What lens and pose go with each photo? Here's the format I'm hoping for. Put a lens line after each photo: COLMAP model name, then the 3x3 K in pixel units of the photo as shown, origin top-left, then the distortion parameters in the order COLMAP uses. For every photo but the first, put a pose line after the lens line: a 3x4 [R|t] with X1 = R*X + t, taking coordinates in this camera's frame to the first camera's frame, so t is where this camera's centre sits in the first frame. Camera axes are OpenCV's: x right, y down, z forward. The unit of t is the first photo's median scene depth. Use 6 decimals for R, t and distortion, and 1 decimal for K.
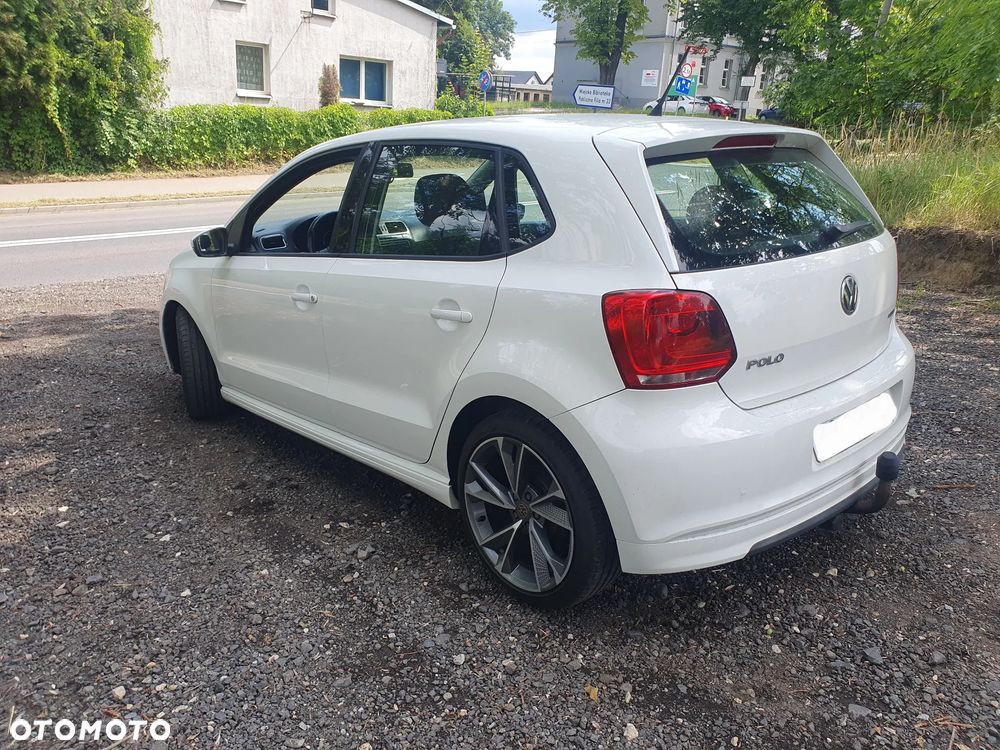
lens RADIAL K [[806.0, 0, 500.0], [0, 806.0, 380.6], [0, 0, 1]] dist [-0.006006, 0.037123]
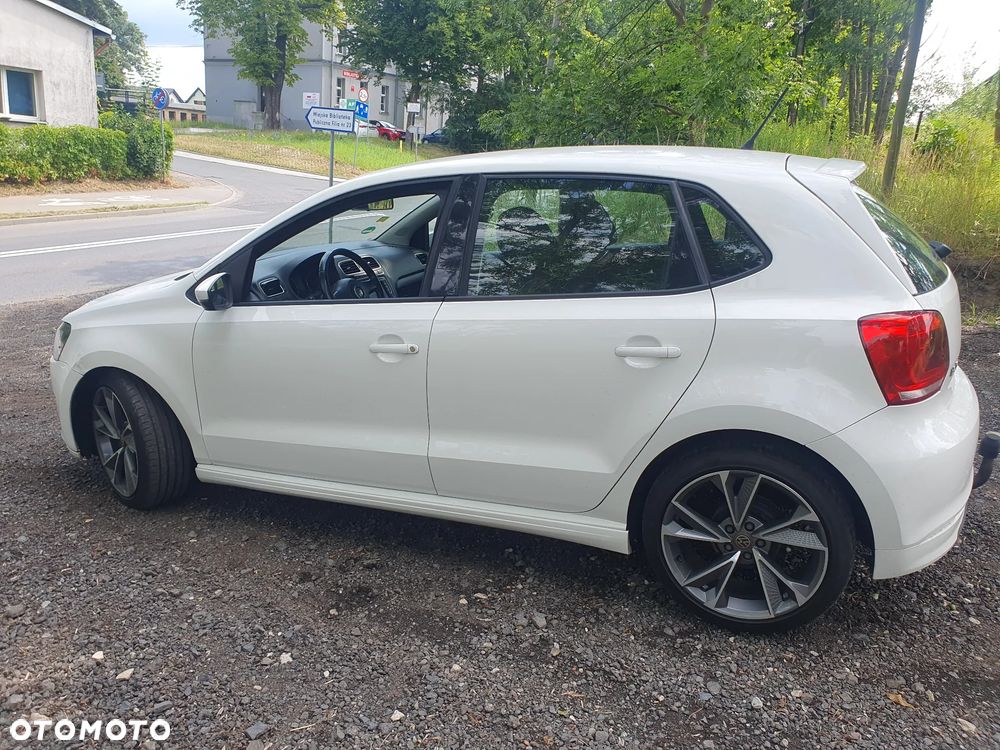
lens RADIAL K [[806.0, 0, 502.7], [0, 806.0, 373.1], [0, 0, 1]] dist [-0.006006, 0.037123]
pose [[0.911277, -0.100827, 0.399260, -0.062021], [0.114269, 0.993400, -0.009942, -0.006883], [-0.395623, 0.054683, 0.916784, 0.019123]]
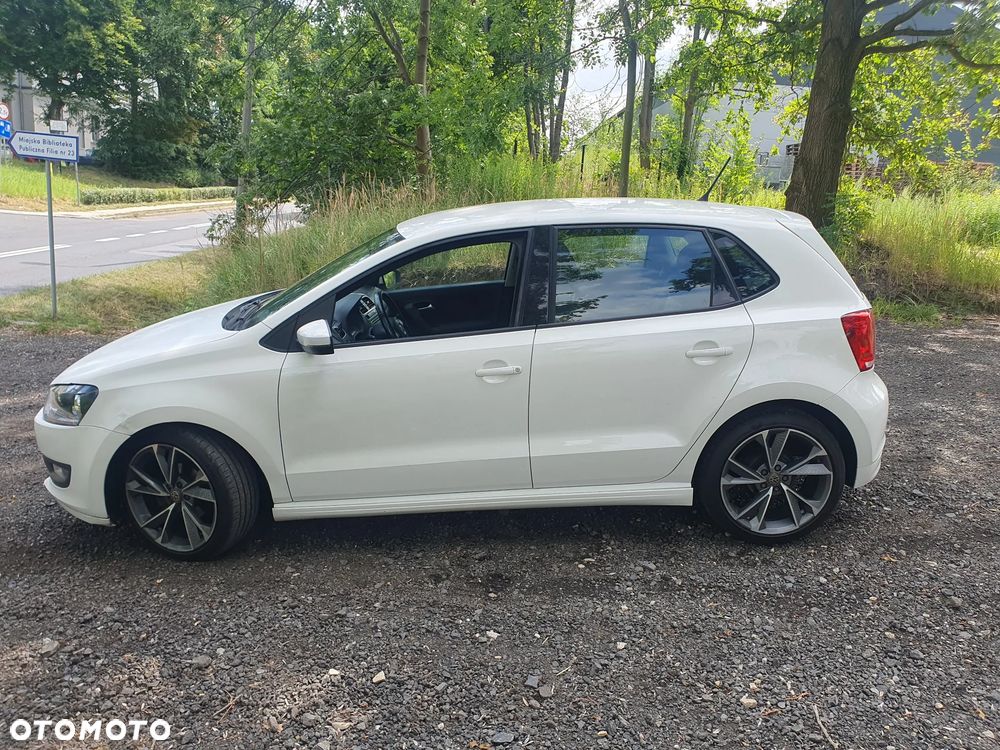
lens RADIAL K [[806.0, 0, 522.1], [0, 806.0, 382.7], [0, 0, 1]] dist [-0.006006, 0.037123]
pose [[0.652903, -0.182449, 0.735139, -0.127438], [0.218549, 0.974655, 0.047792, -0.016822], [-0.725227, 0.129461, 0.676230, 0.034070]]
